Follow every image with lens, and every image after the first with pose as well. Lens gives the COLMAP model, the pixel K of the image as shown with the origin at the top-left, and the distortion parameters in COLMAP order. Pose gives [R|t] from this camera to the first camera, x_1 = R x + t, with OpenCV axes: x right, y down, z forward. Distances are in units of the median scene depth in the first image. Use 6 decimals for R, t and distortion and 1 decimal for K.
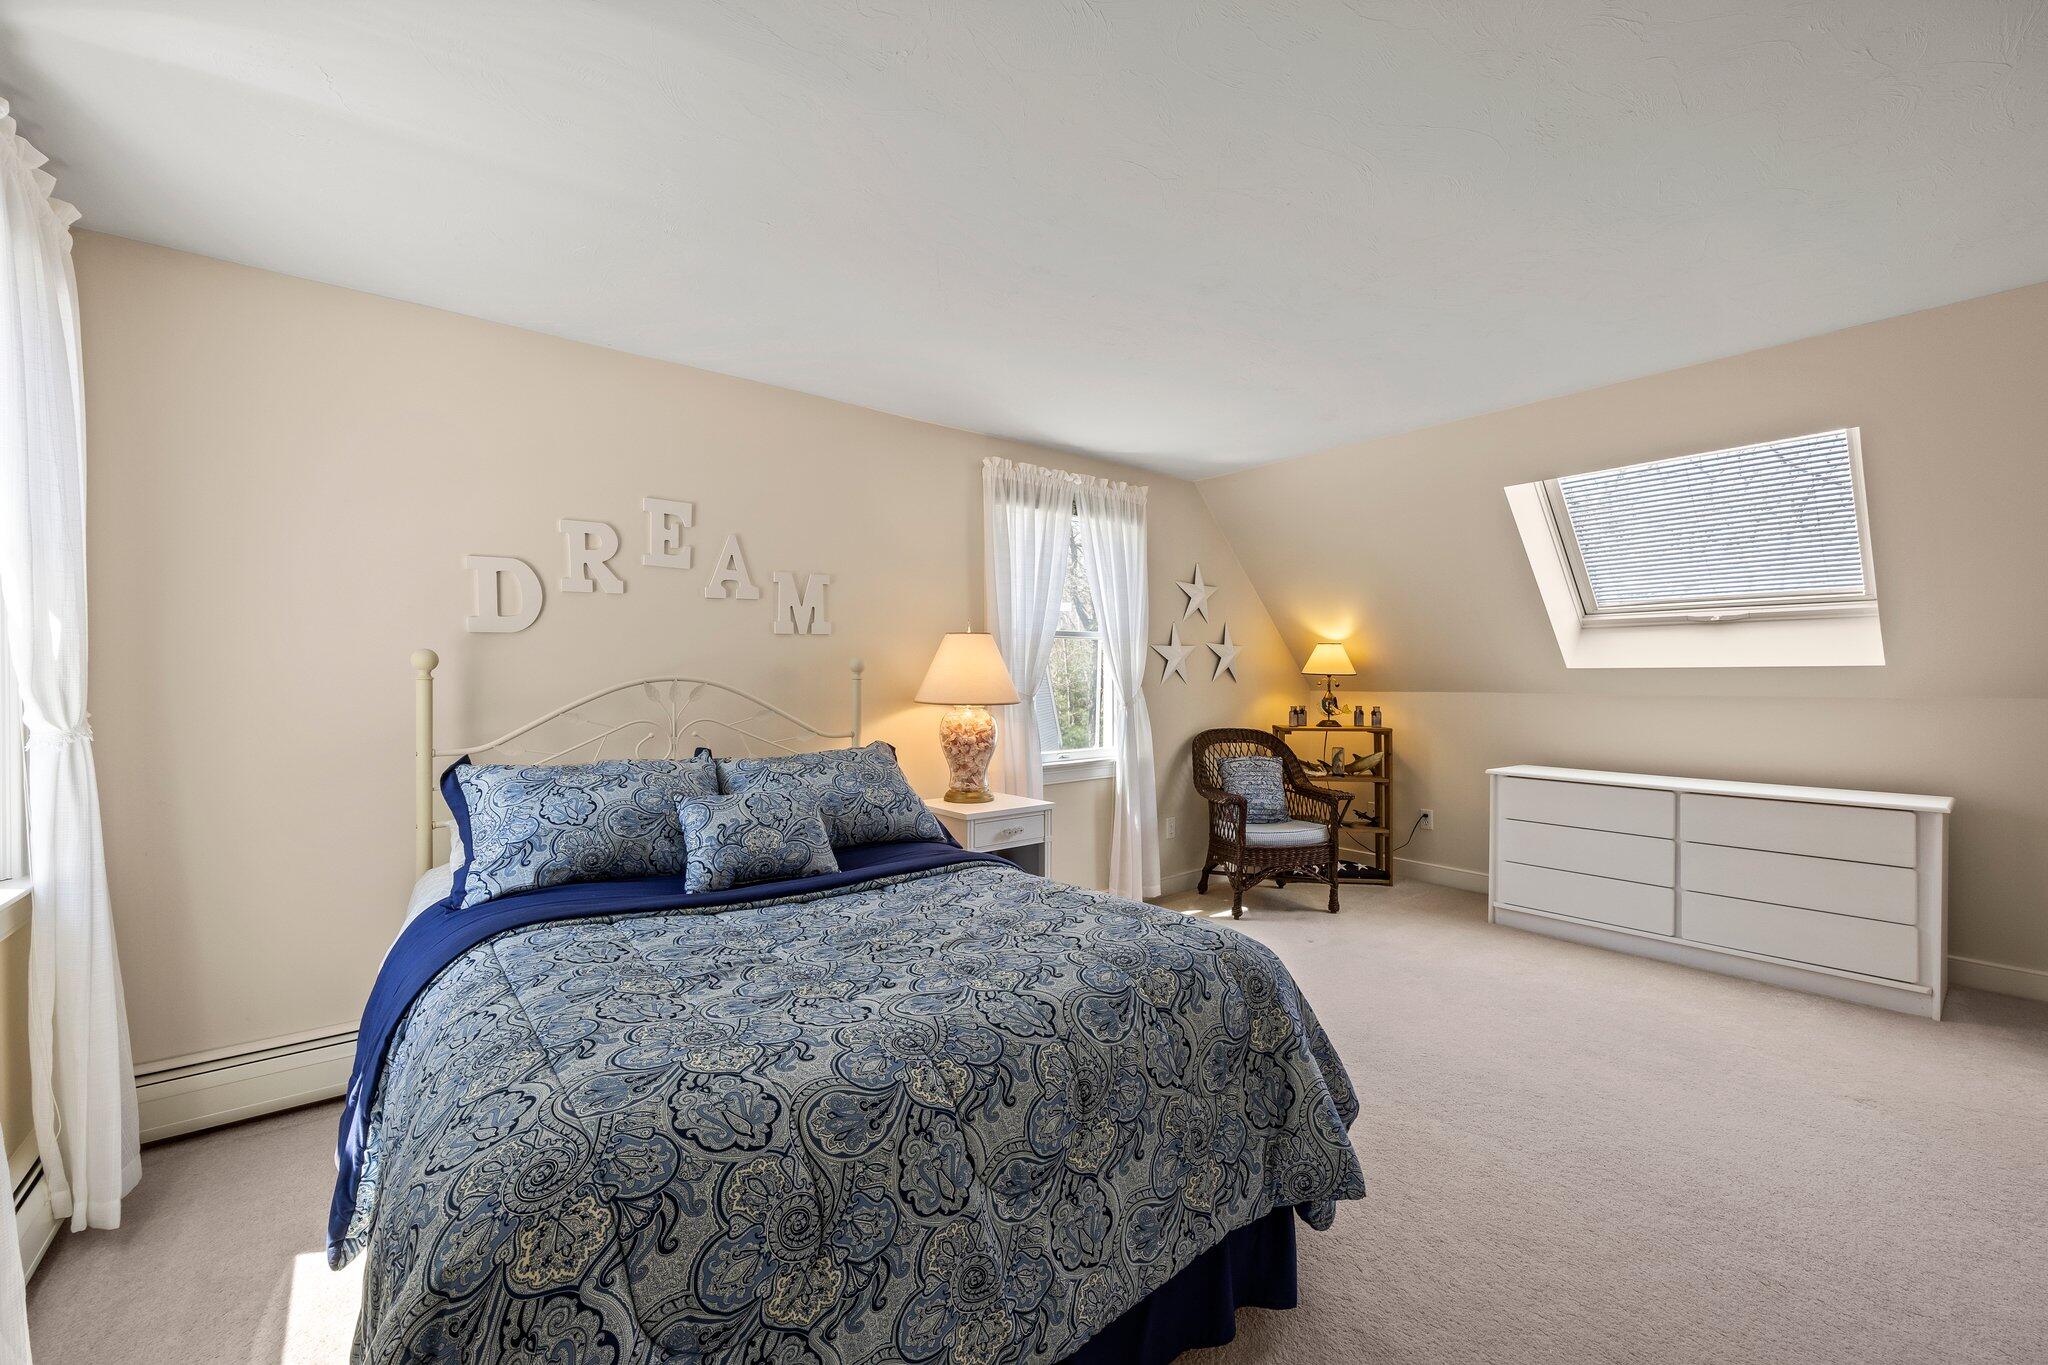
lens RADIAL K [[783.5, 0, 1021.3], [0, 783.5, 674.7], [0, 0, 1]] dist [0.001877, -0.000137]
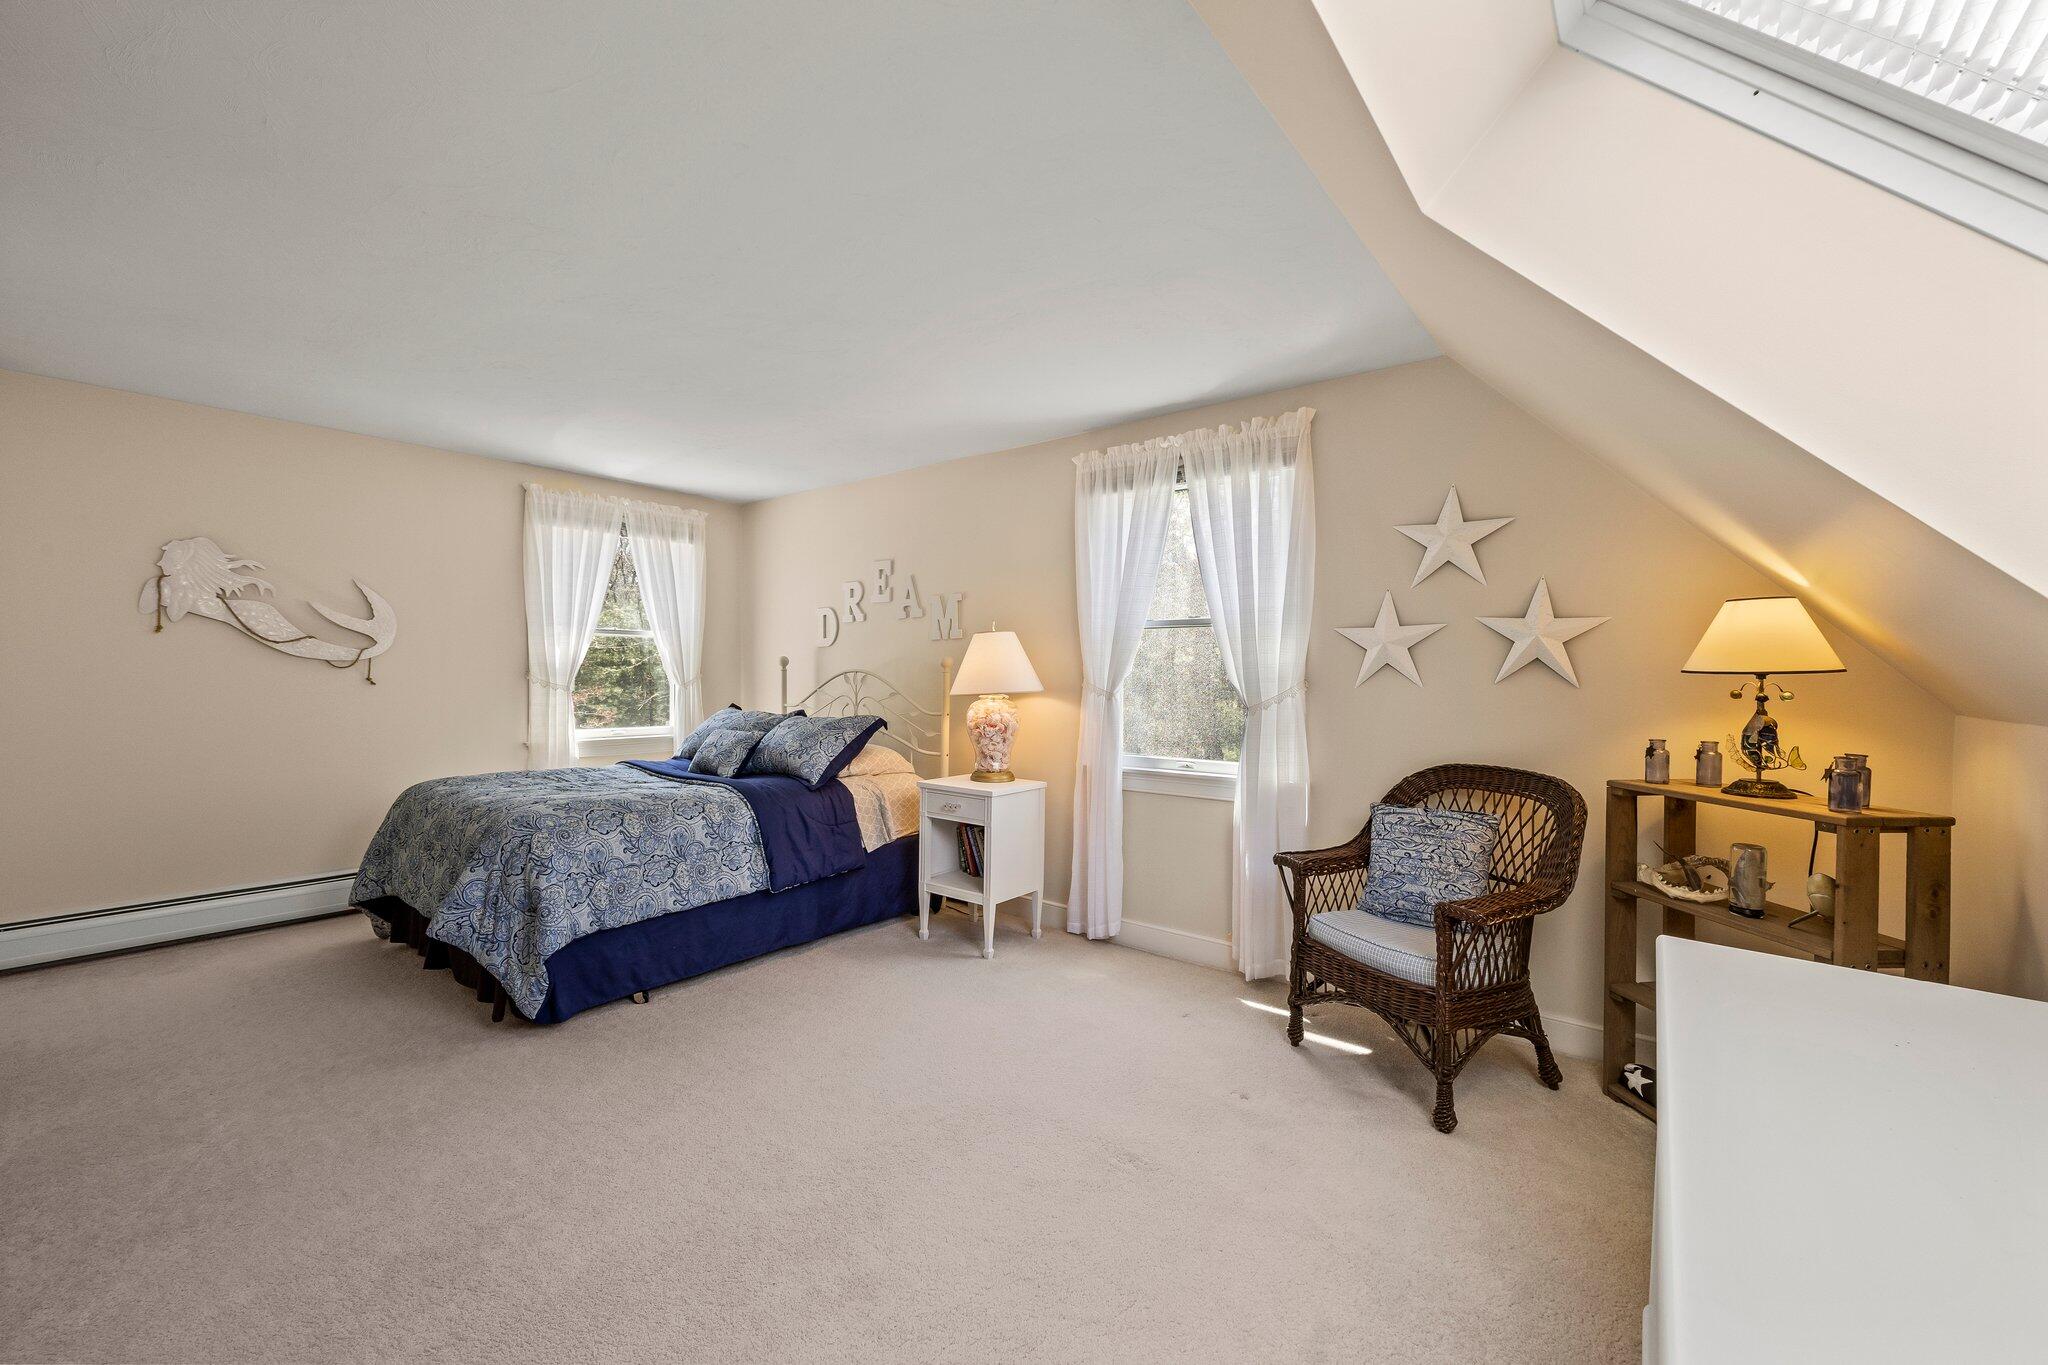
lens RADIAL K [[783.5, 0, 1023.2], [0, 783.5, 679.3], [0, 0, 1]] dist [0.001877, -0.000137]
pose [[0.260853, 0.005561, -0.965362, 0.901132], [-0.012539, 0.999919, 0.002372, 0.010500], [0.965297, 0.011486, 0.260902, 0.654950]]
